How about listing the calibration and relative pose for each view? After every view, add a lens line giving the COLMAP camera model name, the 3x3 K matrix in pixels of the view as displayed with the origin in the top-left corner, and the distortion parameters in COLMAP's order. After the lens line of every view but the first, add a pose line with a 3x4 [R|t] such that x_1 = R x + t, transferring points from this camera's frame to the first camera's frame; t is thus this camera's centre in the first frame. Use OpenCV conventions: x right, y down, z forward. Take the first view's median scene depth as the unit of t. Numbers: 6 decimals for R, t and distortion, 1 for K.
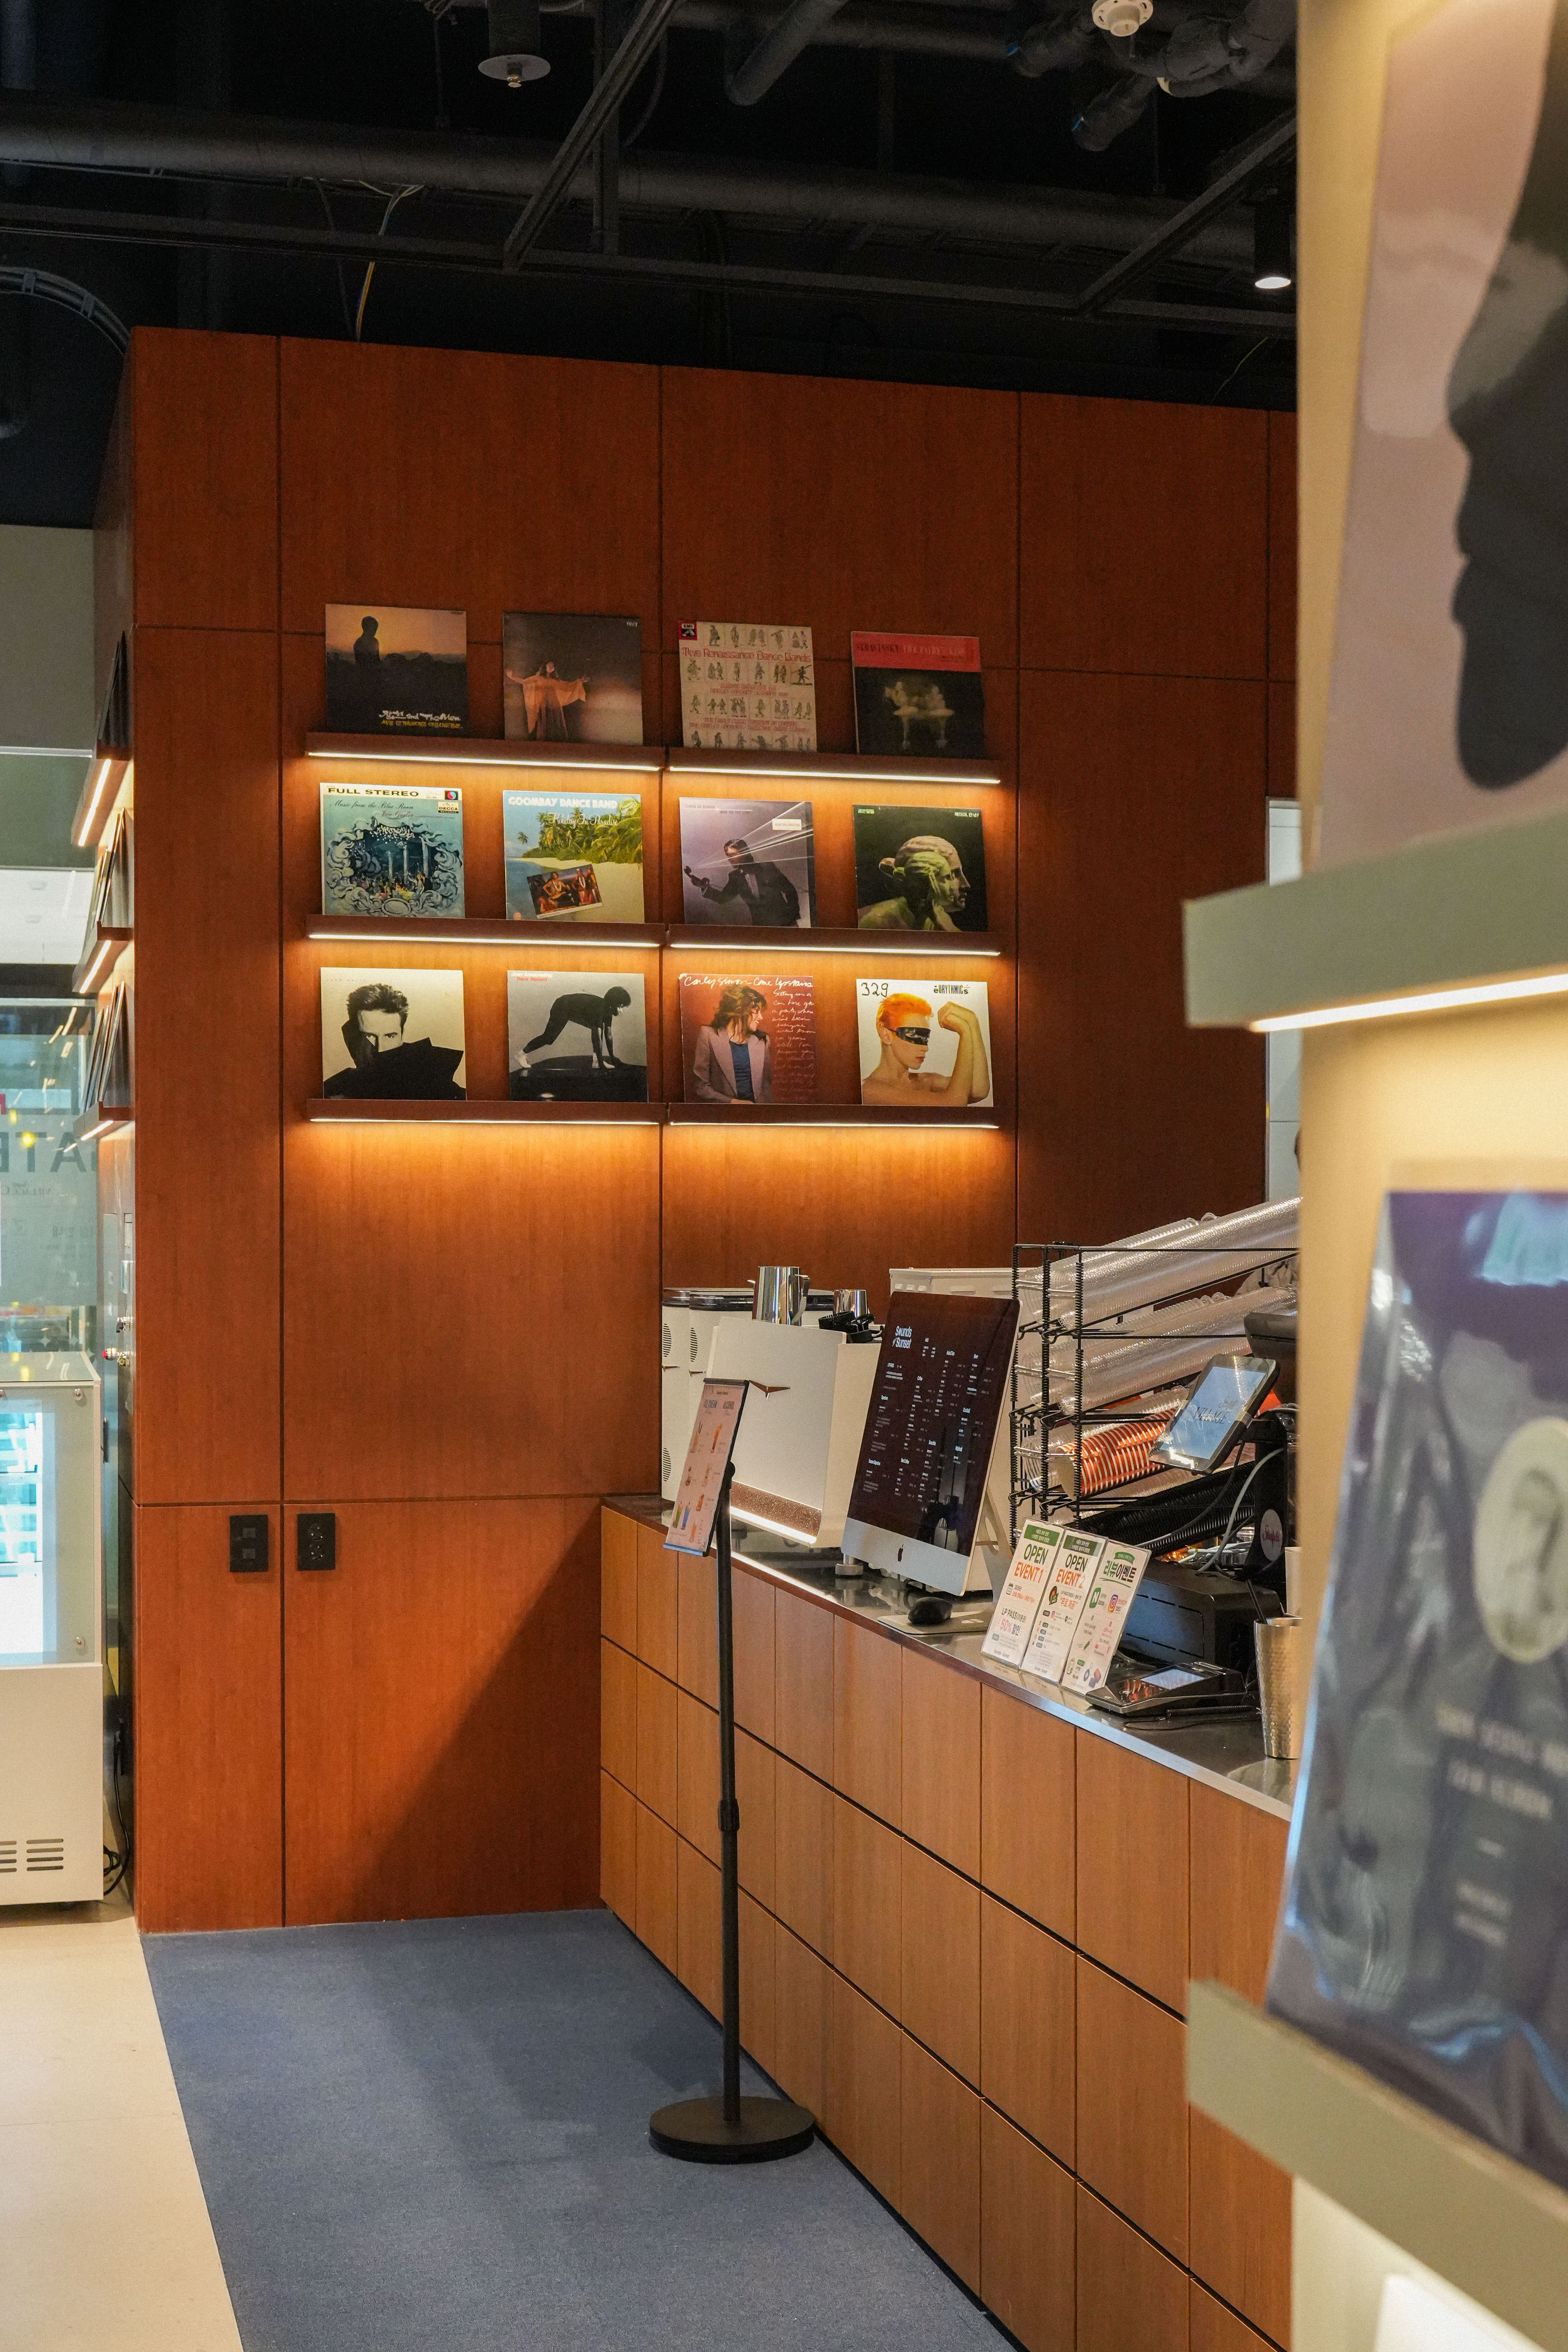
lens RADIAL K [[3113.0, 0, 764.5], [0, 3113.0, 1268.9], [0, 0, 1]] dist [0.017907, 0.000000]
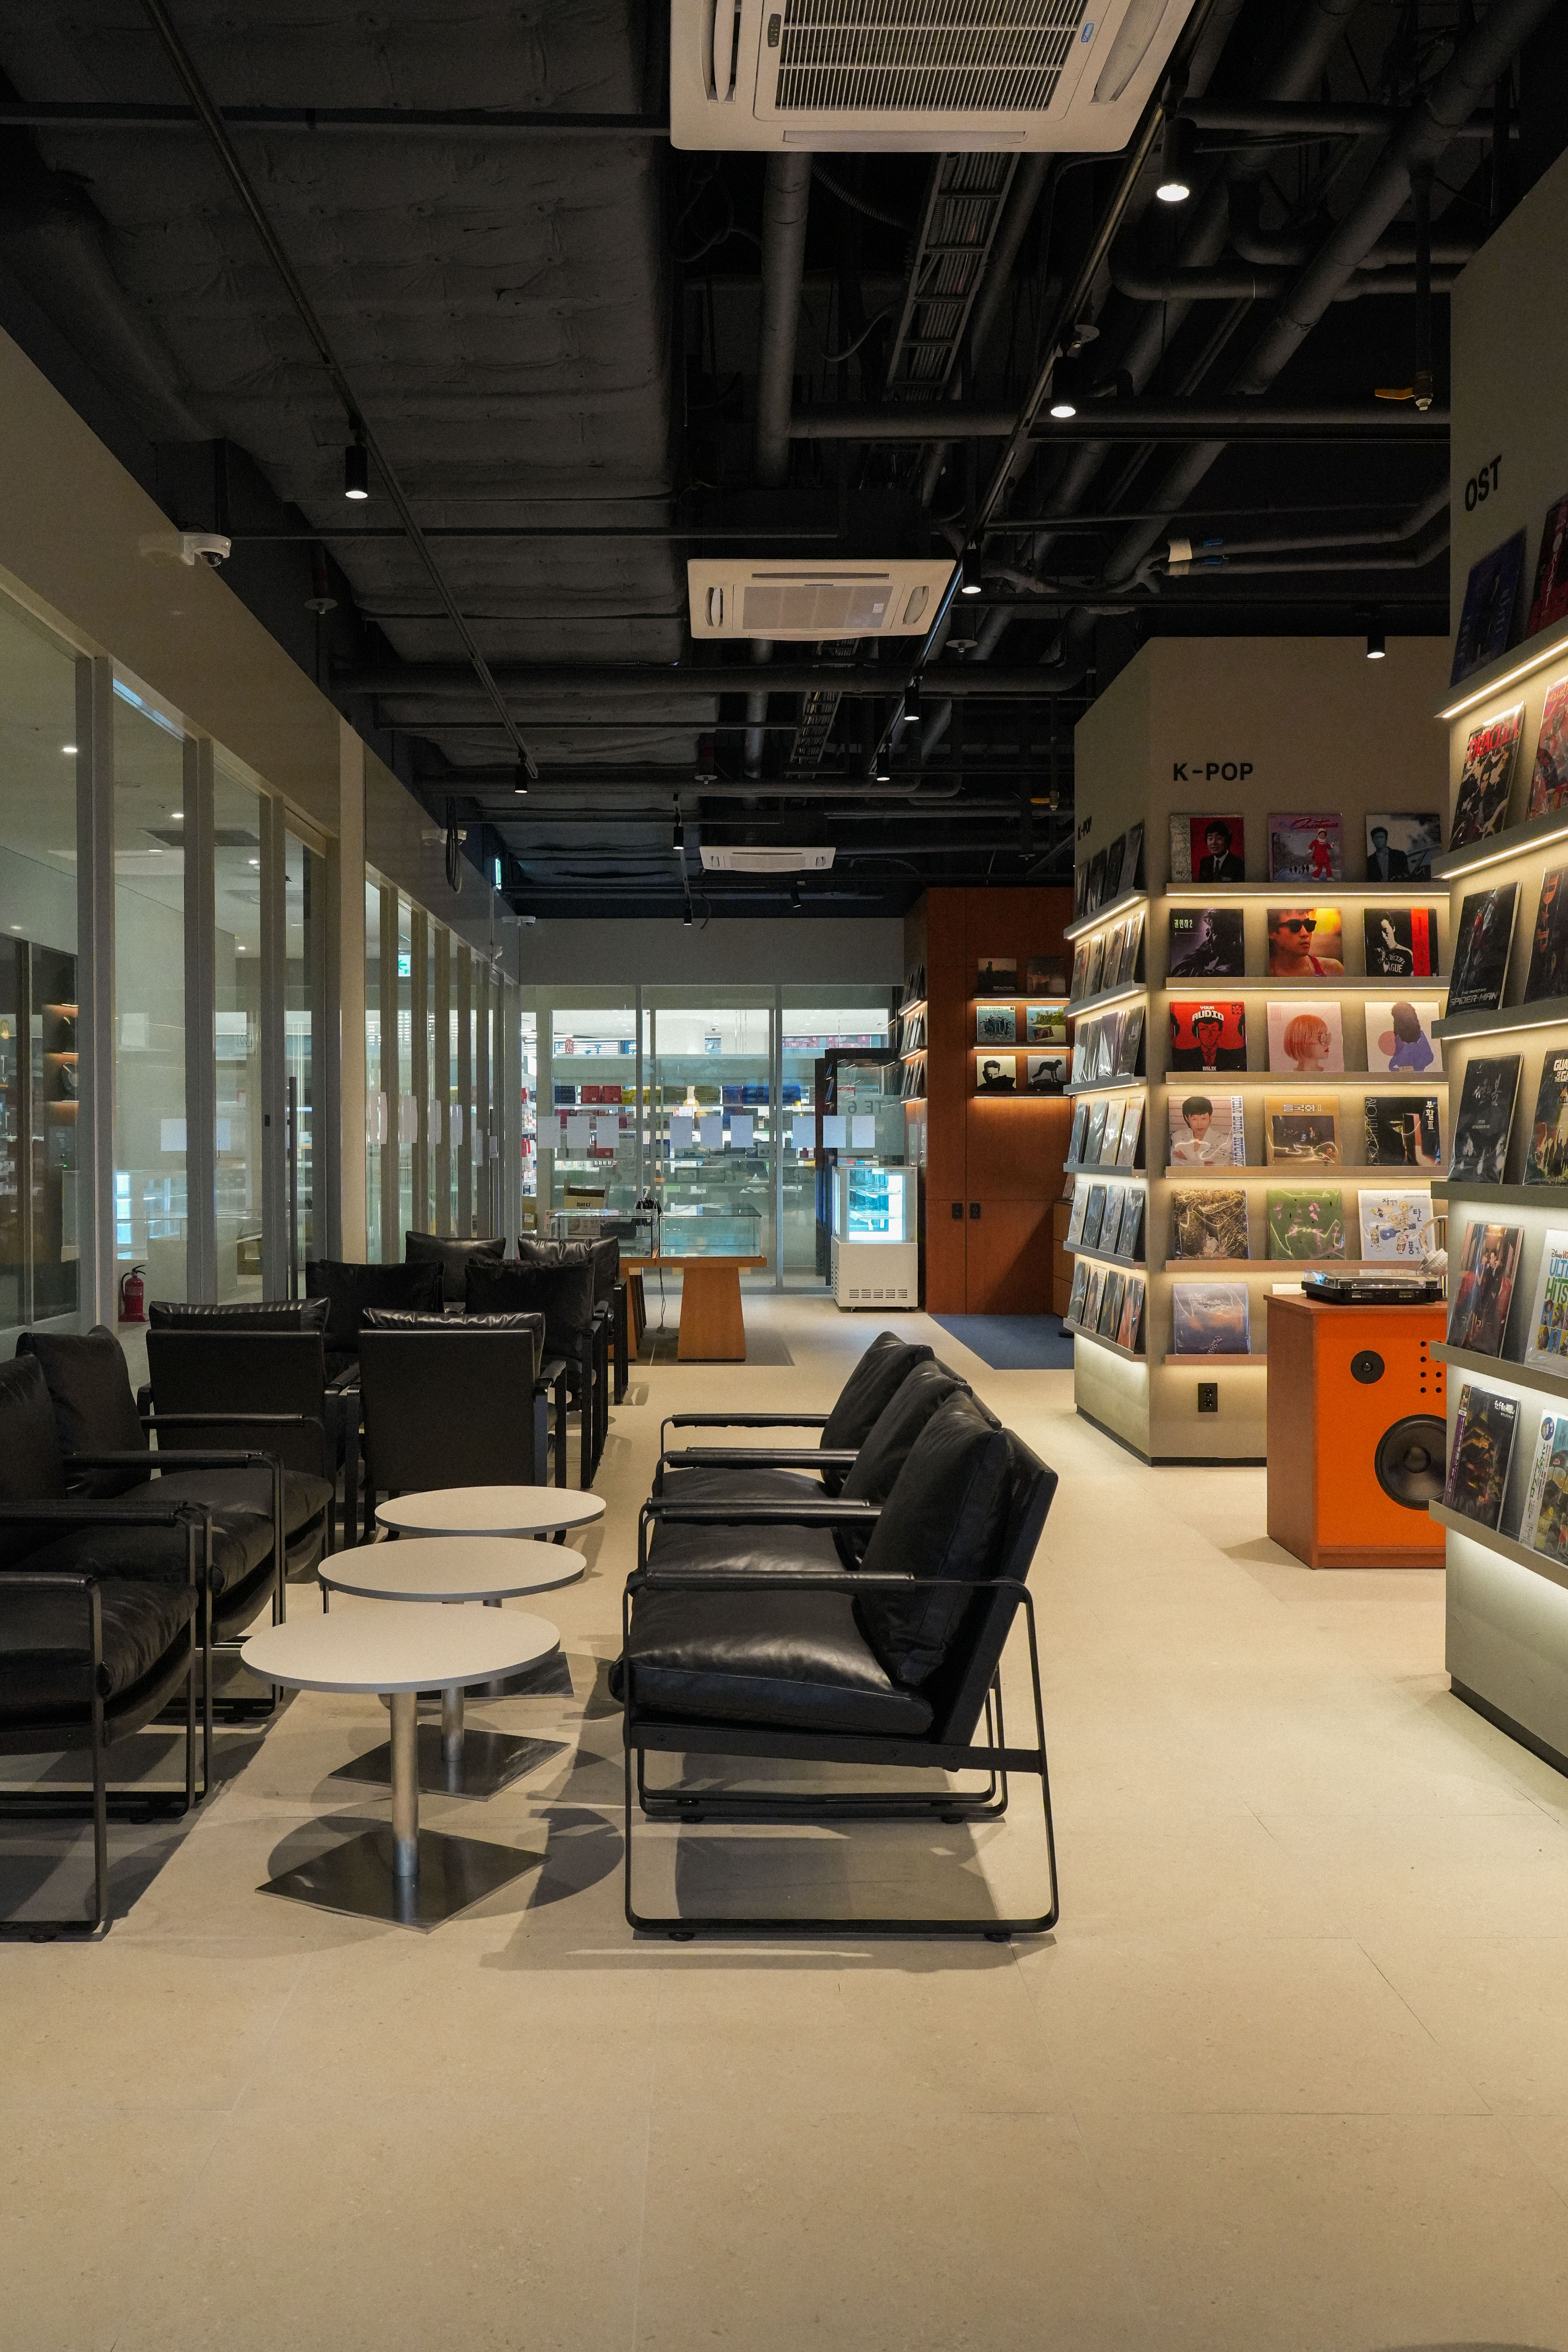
lens RADIAL K [[1877.1, 0, 708.8], [0, 1877.1, 1167.5], [0, 0, 1]] dist [0.014297, -0.012376]
pose [[0.966782, 0.000541, -0.255601, 0.119598], [-0.001648, 0.999990, -0.004118, 0.045578], [0.255596, 0.004403, 0.966774, -1.230309]]
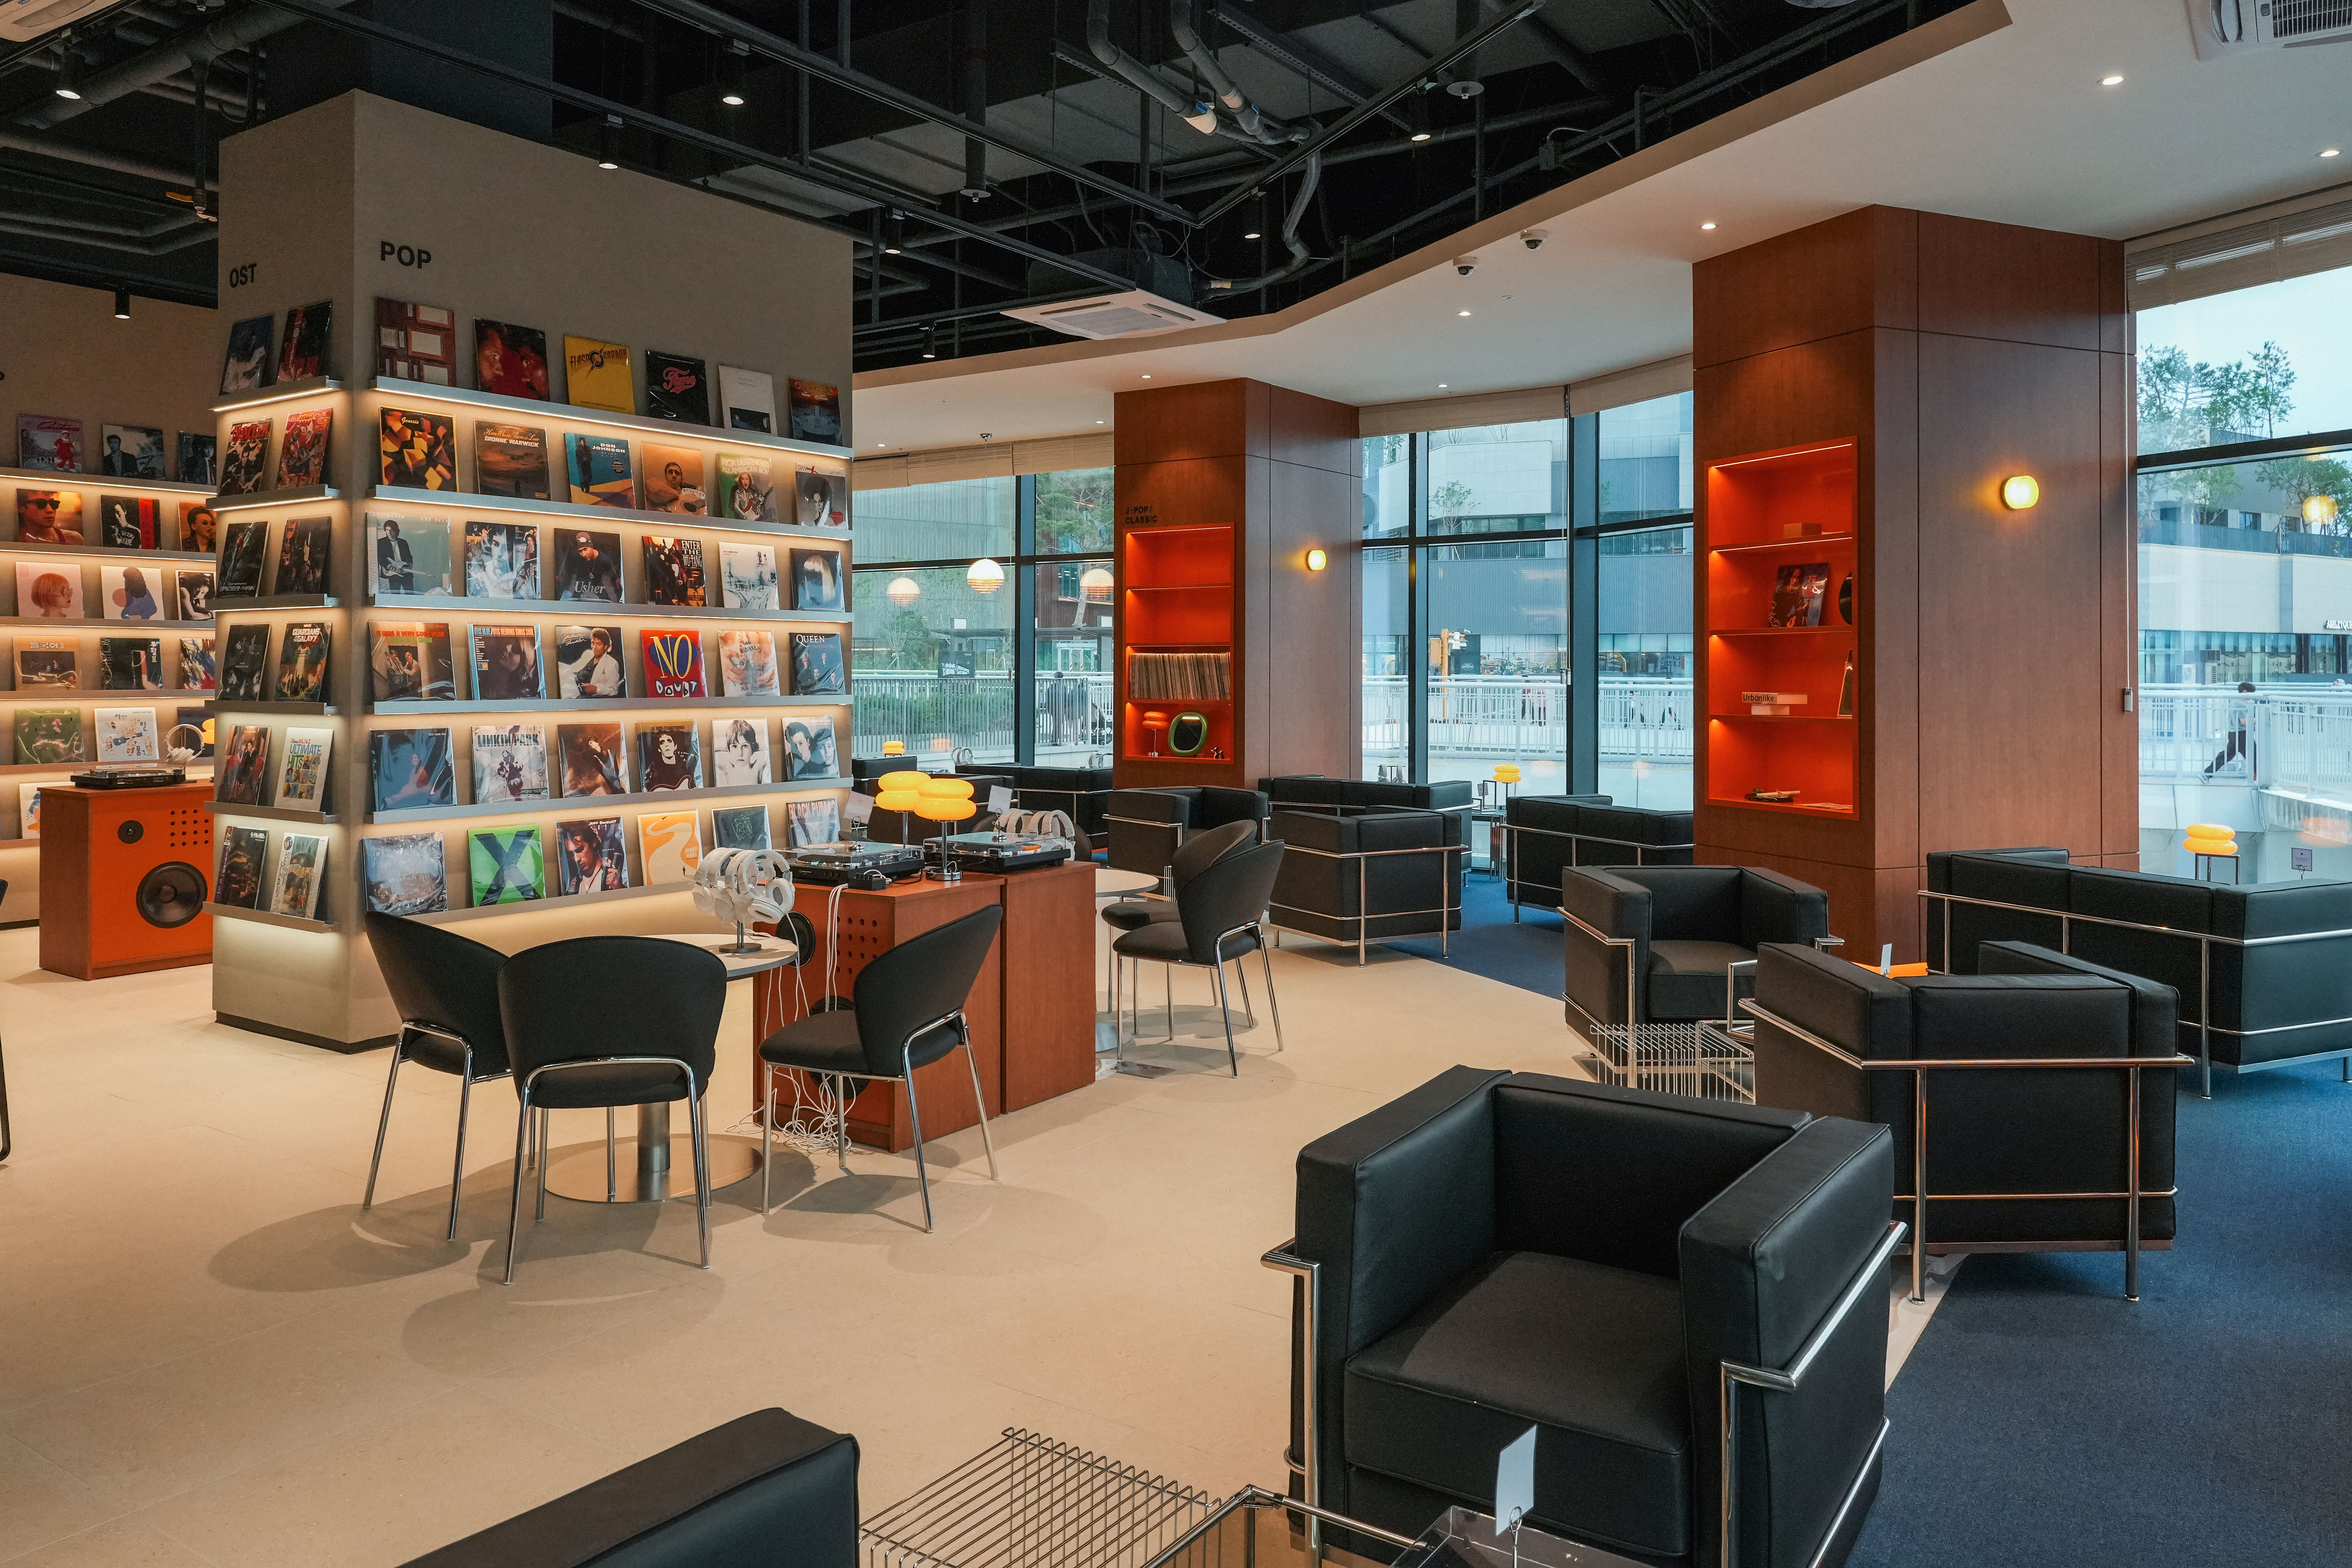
lens RADIAL K [[1590.6, 0, 1186.6], [0, 1590.6, 651.7], [0, 0, 1]] dist [0.001225, -0.011636]
pose [[0.745258, 0.006817, 0.666742, 0.014900], [0.010033, 0.999720, -0.021436, 0.044637], [-0.666701, 0.022665, 0.744980, -1.547153]]
